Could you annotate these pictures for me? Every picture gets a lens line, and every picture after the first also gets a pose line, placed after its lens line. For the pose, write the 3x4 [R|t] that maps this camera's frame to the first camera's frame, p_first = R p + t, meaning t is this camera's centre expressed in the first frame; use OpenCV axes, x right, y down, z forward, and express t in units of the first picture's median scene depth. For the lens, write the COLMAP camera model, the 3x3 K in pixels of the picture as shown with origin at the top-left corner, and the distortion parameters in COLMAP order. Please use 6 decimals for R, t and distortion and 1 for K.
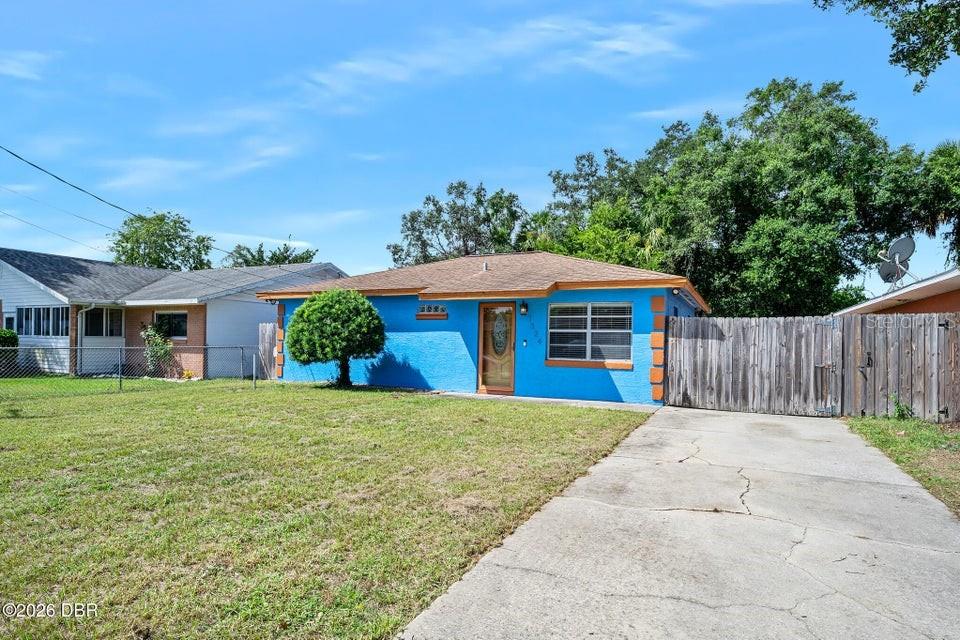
lens RADIAL K [[550.3, 0, 480.6], [0, 550.3, 361.9], [0, 0, 1]] dist [0.001809, 0.000751]
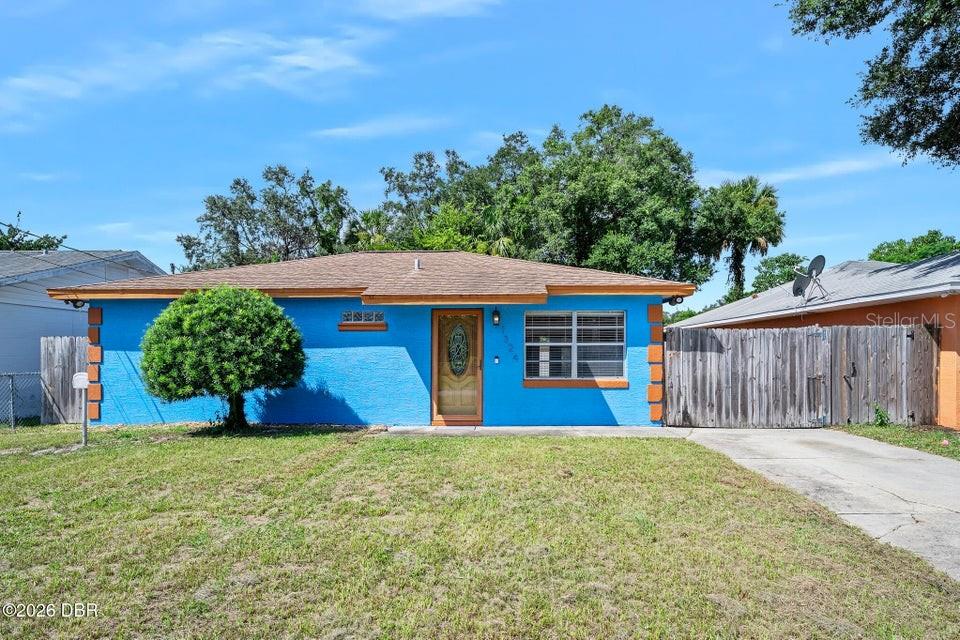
lens RADIAL K [[550.3, 0, 480.6], [0, 550.3, 361.9], [0, 0, 1]] dist [0.001809, 0.000751]
pose [[0.909600, -0.025641, 0.414692, -0.263928], [0.033026, 0.999398, -0.010644, -0.022655], [-0.414169, 0.023378, 0.909900, 0.262820]]
